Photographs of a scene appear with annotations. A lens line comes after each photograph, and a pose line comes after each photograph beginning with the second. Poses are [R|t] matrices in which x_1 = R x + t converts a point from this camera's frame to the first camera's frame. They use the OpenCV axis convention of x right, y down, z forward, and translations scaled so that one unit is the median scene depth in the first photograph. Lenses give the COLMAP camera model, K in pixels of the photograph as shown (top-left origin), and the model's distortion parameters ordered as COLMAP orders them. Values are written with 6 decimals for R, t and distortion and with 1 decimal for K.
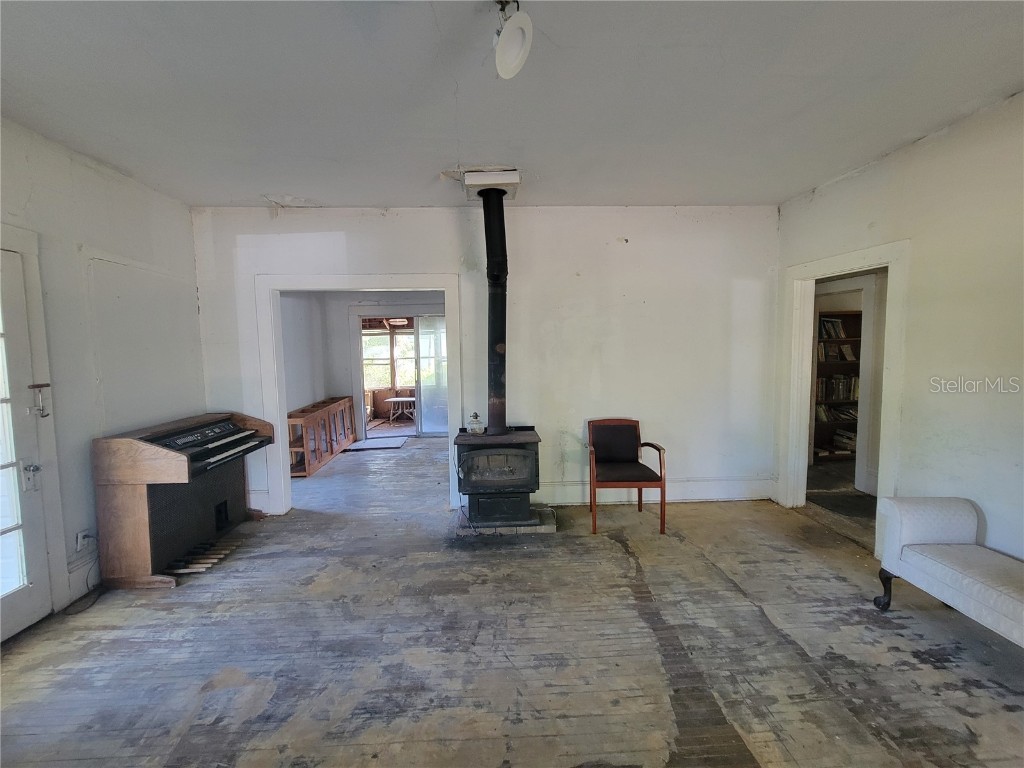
lens RADIAL K [[418.8, 0, 510.1], [0, 418.8, 374.1], [0, 0, 1]] dist [0.001322, -0.002862]
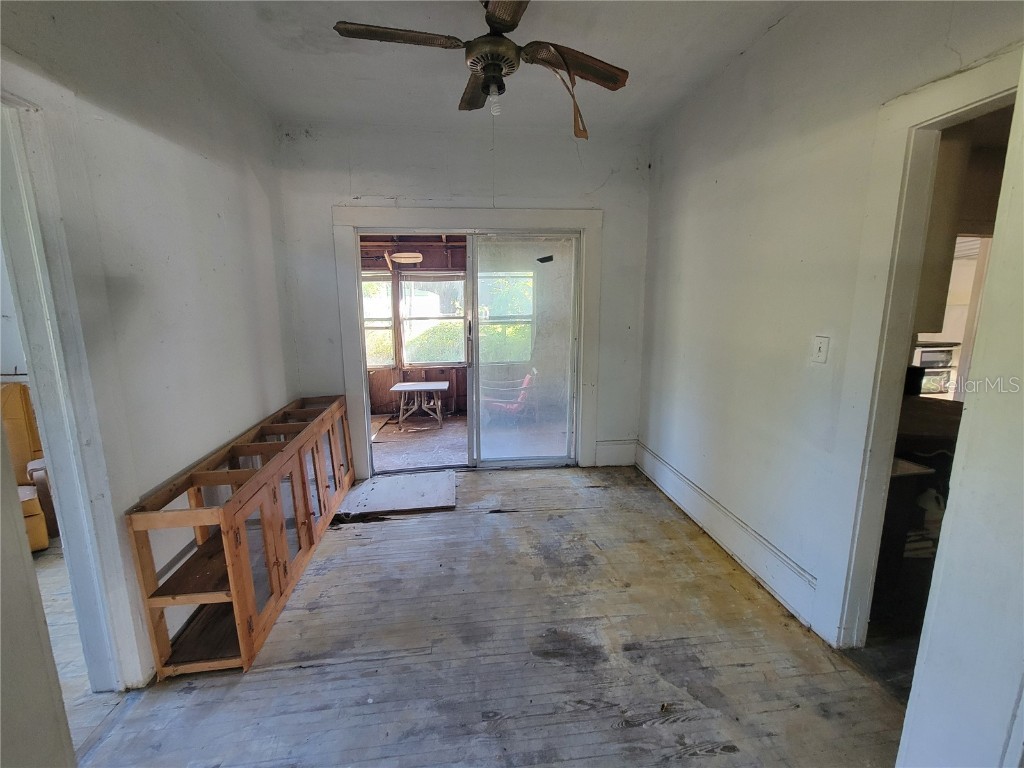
lens RADIAL K [[411.8, 0, 510.3], [0, 411.8, 374.1], [0, 0, 1]] dist [0.000159, -0.000067]
pose [[0.996161, 0.003467, 0.087468, -0.448355], [-0.011540, 0.995696, 0.091959, -0.036670], [-0.086773, -0.092615, 0.991914, 1.003355]]
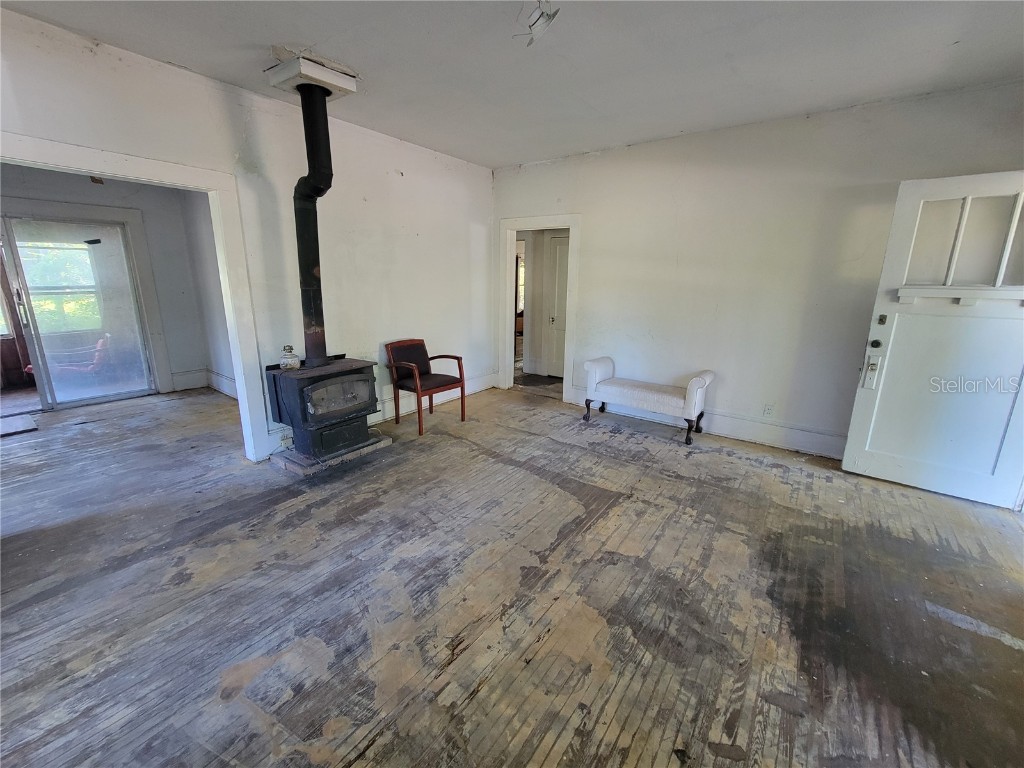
lens RADIAL K [[418.8, 0, 510.1], [0, 418.8, 374.1], [0, 0, 1]] dist [0.001322, -0.002862]
pose [[0.630319, -0.153433, 0.761023, -0.522256], [0.037484, 0.985147, 0.167574, 0.022638], [-0.775431, -0.077099, 0.626708, 0.079174]]
